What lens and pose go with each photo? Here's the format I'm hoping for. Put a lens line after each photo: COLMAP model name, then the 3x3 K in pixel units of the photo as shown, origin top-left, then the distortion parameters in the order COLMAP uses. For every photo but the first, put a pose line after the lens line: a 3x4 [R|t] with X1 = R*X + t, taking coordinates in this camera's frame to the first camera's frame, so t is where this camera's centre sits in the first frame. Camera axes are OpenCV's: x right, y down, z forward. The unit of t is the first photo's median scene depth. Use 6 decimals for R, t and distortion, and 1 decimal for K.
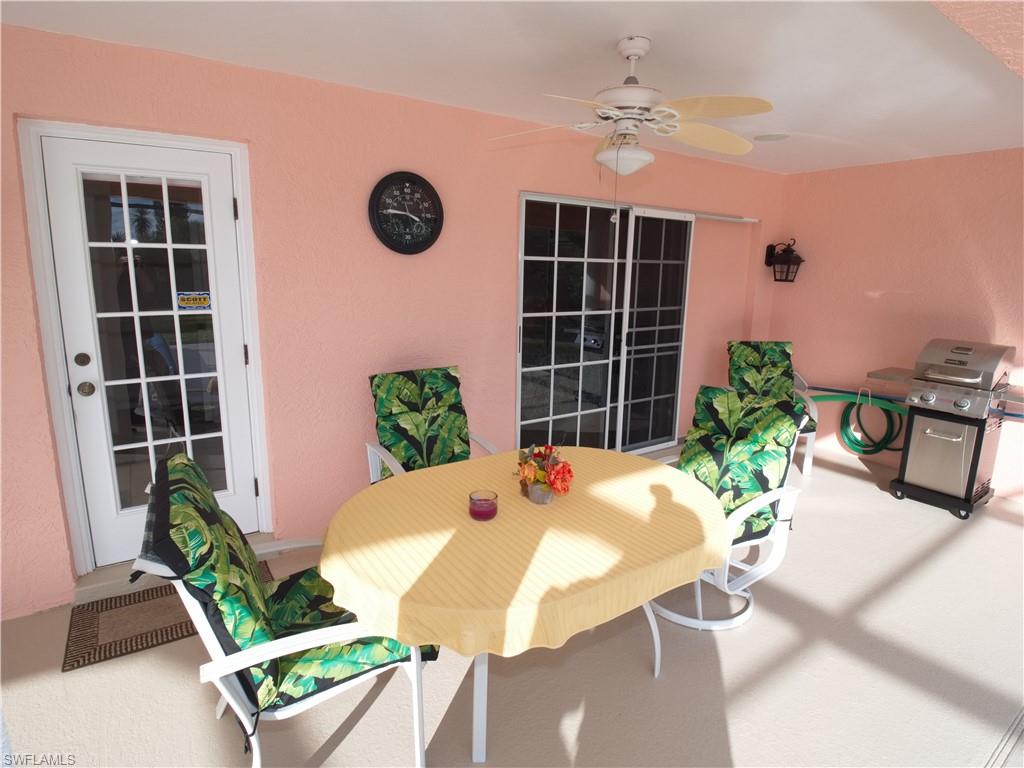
lens RADIAL K [[544.3, 0, 511.1], [0, 544.3, 378.3], [0, 0, 1]] dist [0.014340, -0.040696]
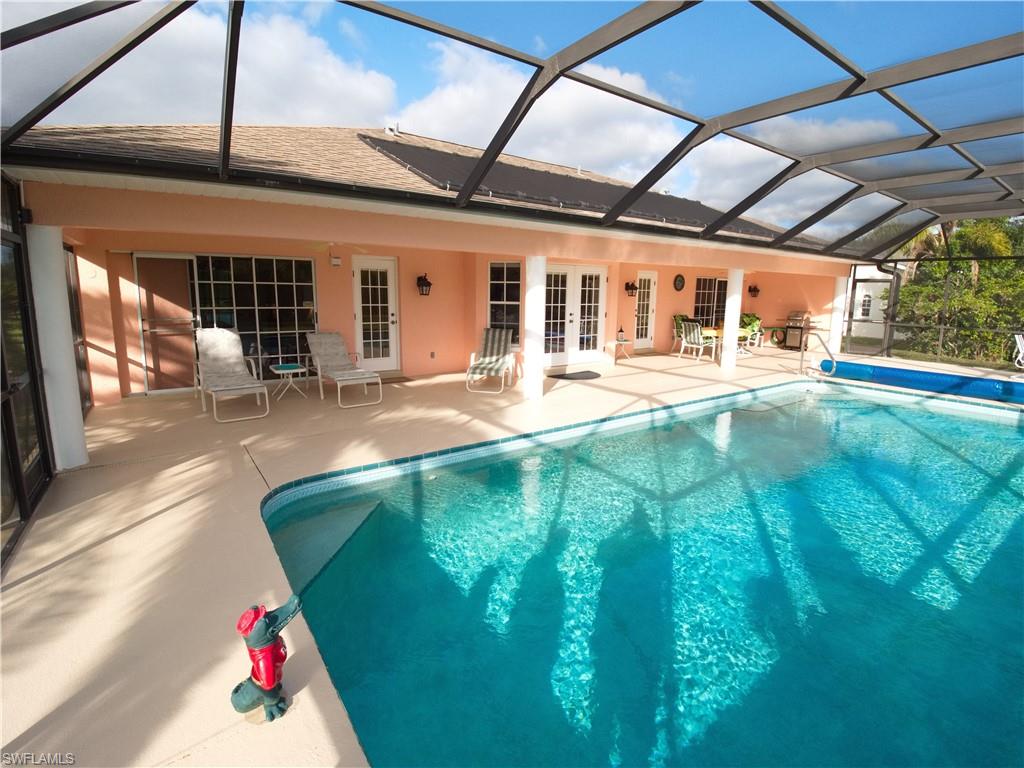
lens RADIAL K [[489.0, 0, 510.8], [0, 489.0, 374.1], [0, 0, 1]] dist [-0.000194, -0.021001]
pose [[0.999769, -0.011748, 0.017994, -1.465442], [0.012318, 0.999416, -0.031875, 0.520256], [-0.017609, 0.032090, 0.999330, -2.725750]]
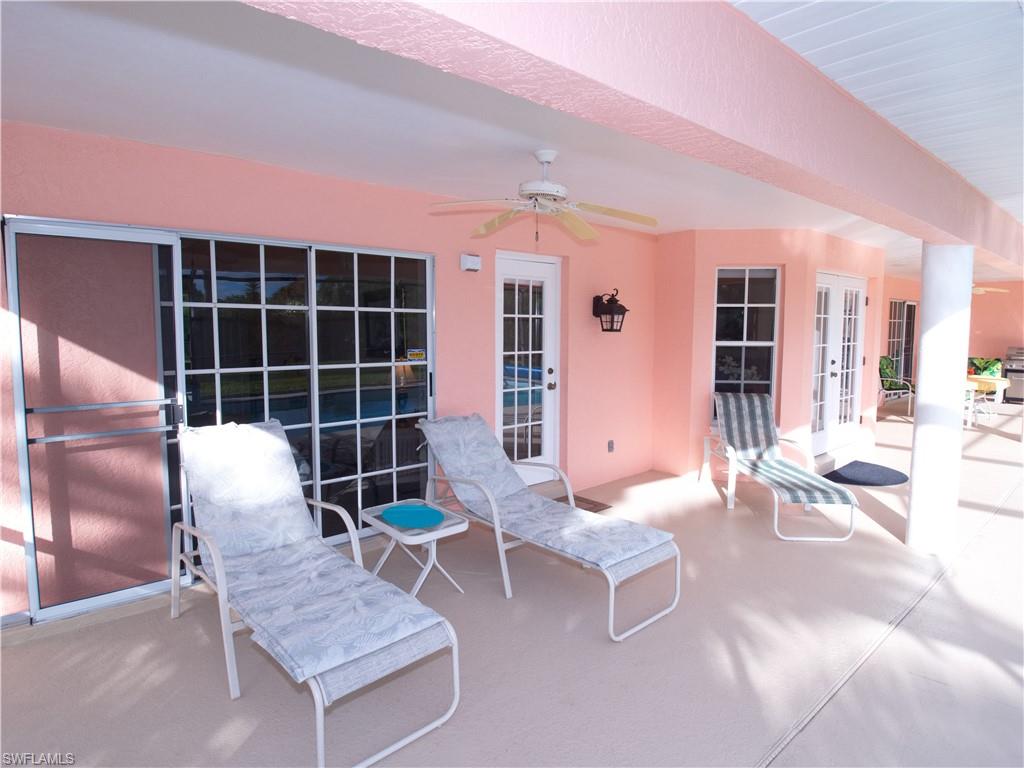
lens RADIAL K [[587.9, 0, 512.0], [0, 587.9, 384.0], [0, 0, 1]] dist [-0.020409, -0.000545]
pose [[0.992168, -0.033983, 0.120200, -2.248290], [0.045801, 0.994233, -0.096965, 0.313591], [-0.116212, 0.101711, 0.988003, -1.745756]]
